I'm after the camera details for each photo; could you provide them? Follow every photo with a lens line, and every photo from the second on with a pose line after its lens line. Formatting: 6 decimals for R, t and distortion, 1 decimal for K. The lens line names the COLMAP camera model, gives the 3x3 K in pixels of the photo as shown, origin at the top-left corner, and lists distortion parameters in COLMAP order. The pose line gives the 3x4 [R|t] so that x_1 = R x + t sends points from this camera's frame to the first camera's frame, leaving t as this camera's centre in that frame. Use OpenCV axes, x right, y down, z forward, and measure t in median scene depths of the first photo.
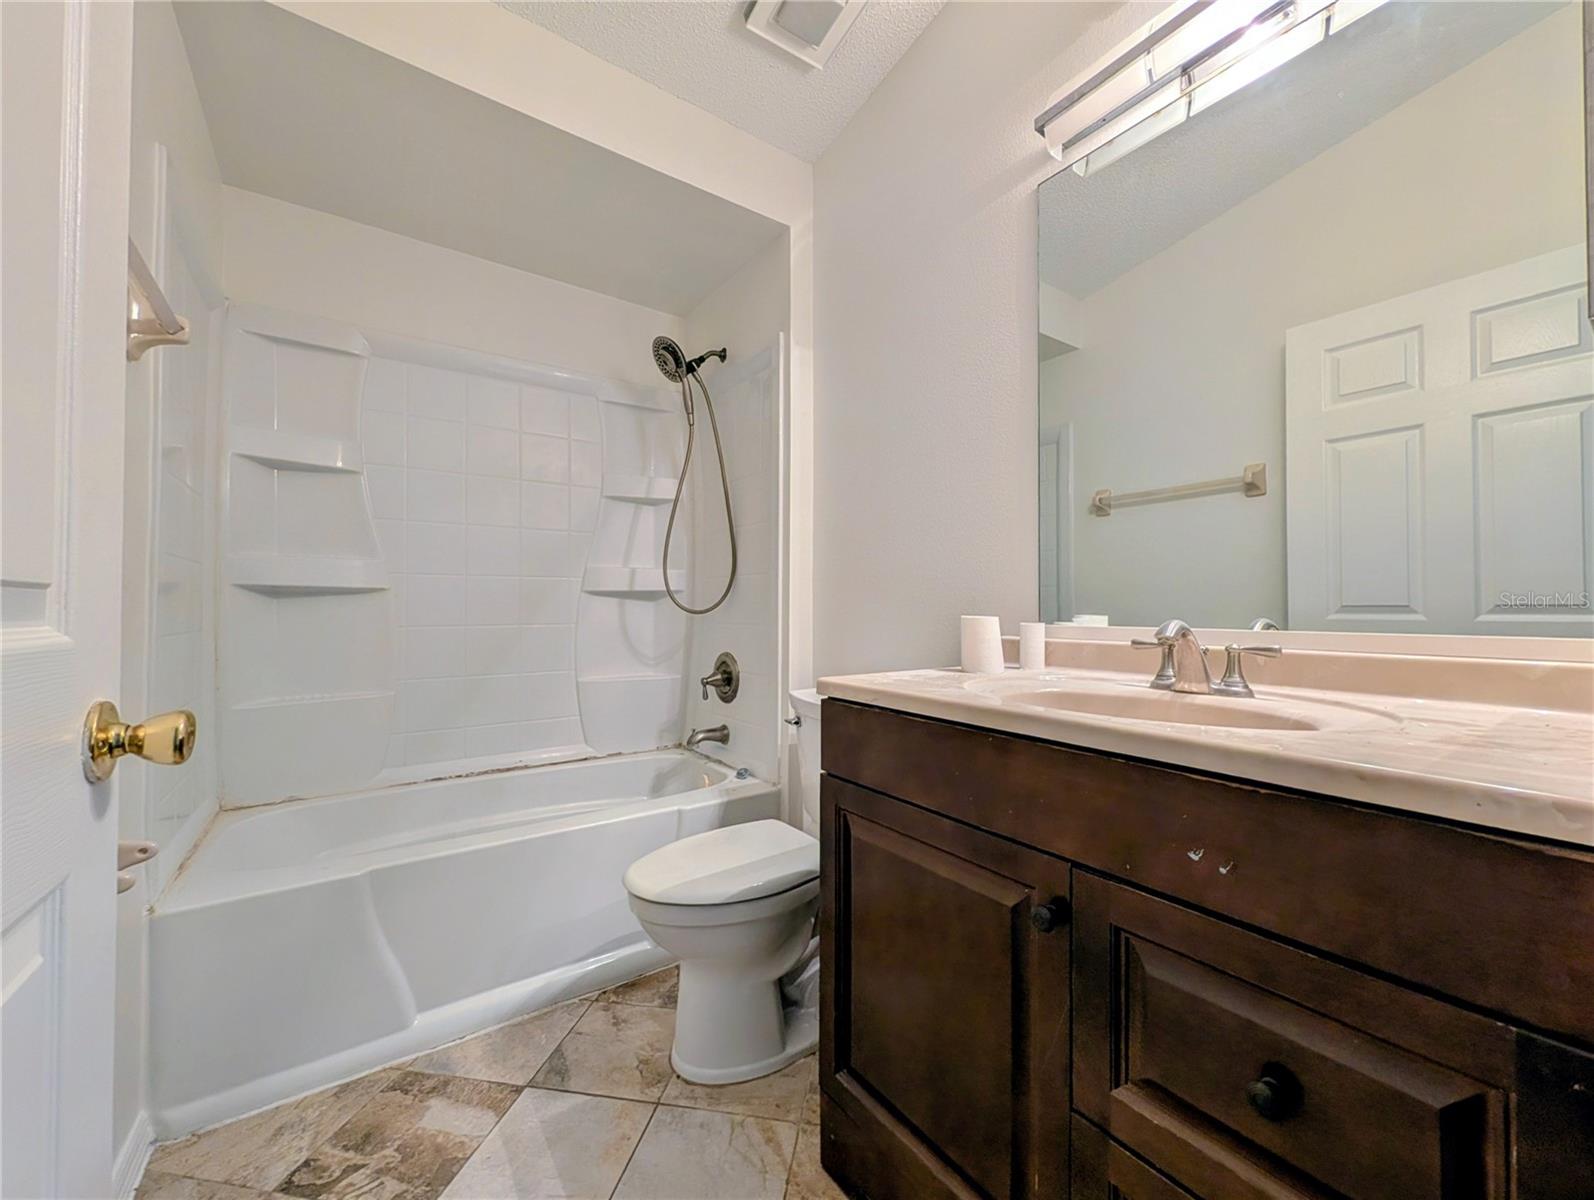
lens RADIAL K [[627.0, 0, 797.2], [0, 627.0, 605.4], [0, 0, 1]] dist [0.000087, 0.000376]
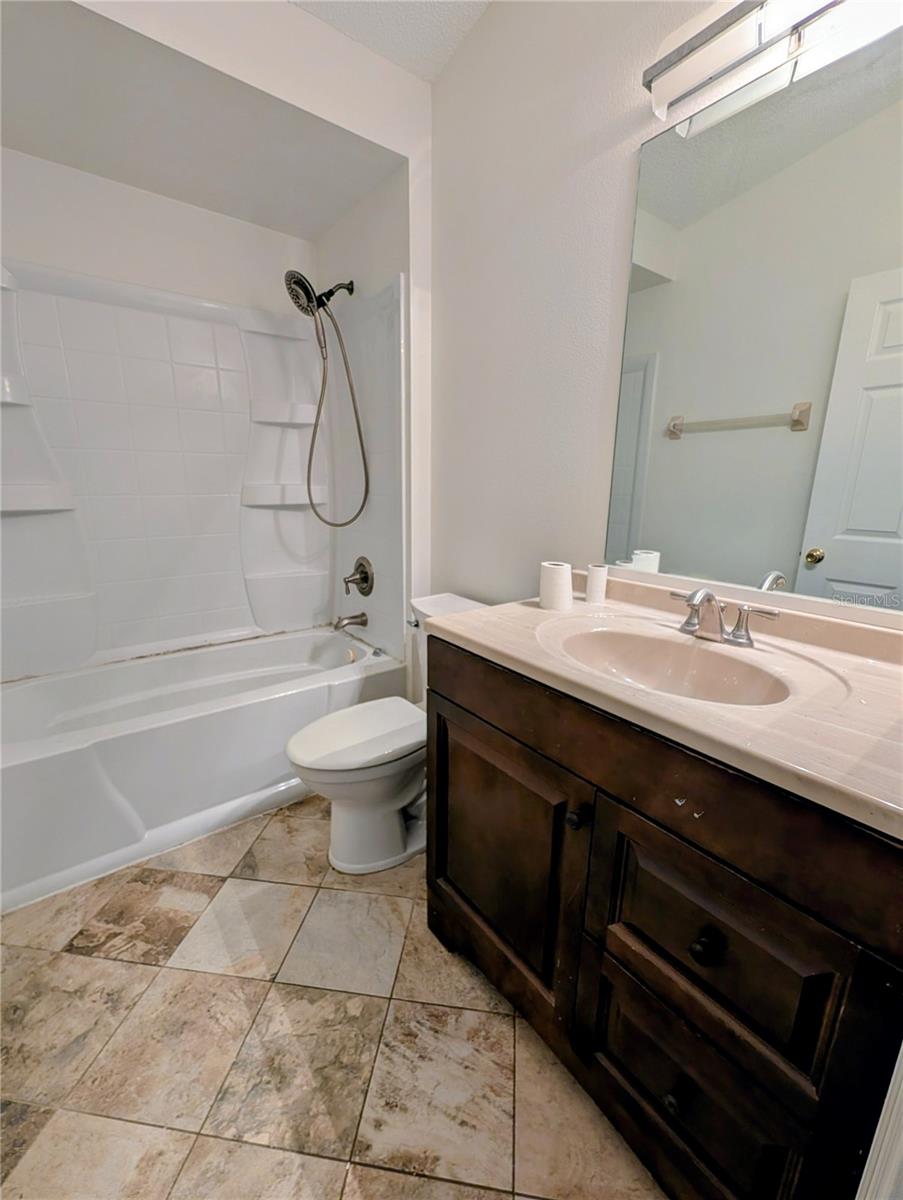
lens RADIAL K [[492.0, 0, 450.7], [0, 492.0, 600.4], [0, 0, 1]] dist [0.001221, 0.000333]
pose [[0.999346, 0.000772, 0.036149, 0.042163], [-0.009922, 0.967250, 0.253632, -0.149055], [-0.034769, -0.253825, 0.966625, 0.036282]]
